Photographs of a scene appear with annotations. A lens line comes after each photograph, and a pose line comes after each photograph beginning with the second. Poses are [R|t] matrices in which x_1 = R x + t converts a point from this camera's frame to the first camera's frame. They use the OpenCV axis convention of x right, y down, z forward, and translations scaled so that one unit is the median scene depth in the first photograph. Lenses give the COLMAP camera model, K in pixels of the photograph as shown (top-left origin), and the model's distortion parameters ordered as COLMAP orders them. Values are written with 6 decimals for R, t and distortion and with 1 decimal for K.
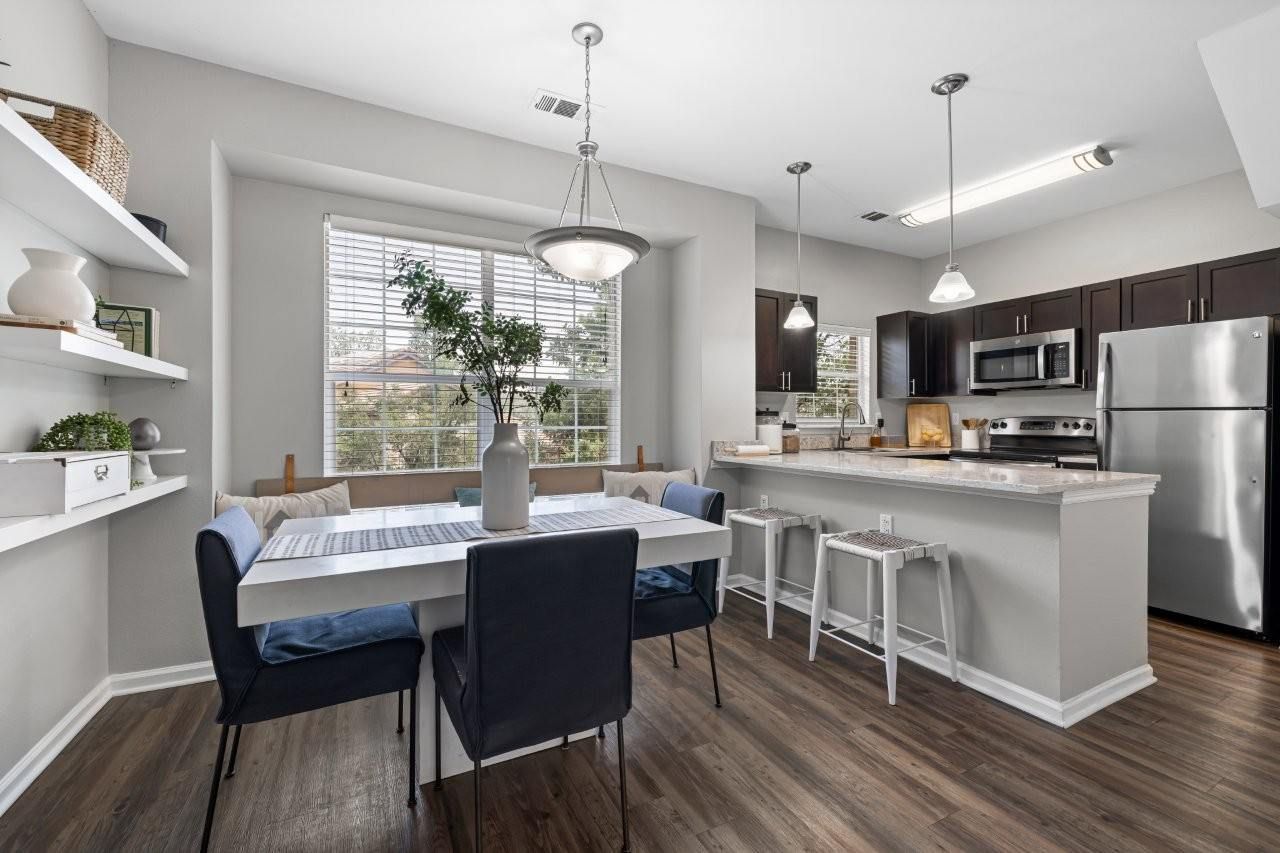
lens RADIAL K [[531.9, 0, 640.5], [0, 531.9, 418.1], [0, 0, 1]] dist [-0.001482, -0.000038]
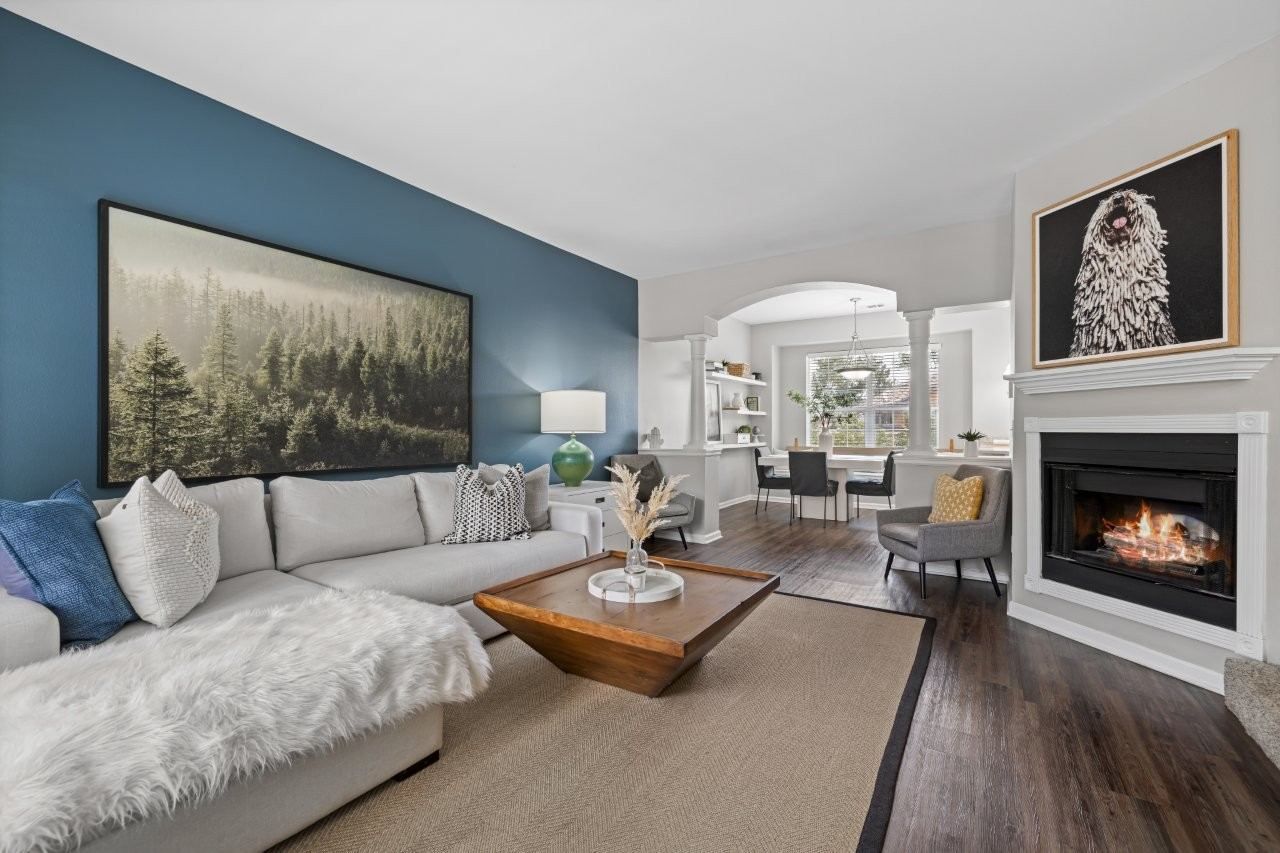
lens RADIAL K [[531.9, 0, 640.5], [0, 531.9, 418.1], [0, 0, 1]] dist [-0.001482, -0.000038]
pose [[0.490162, -0.018060, -0.871444, 0.842527], [0.007605, 0.999836, -0.016443, -0.001304], [0.871598, 0.001433, 0.490219, -0.680551]]
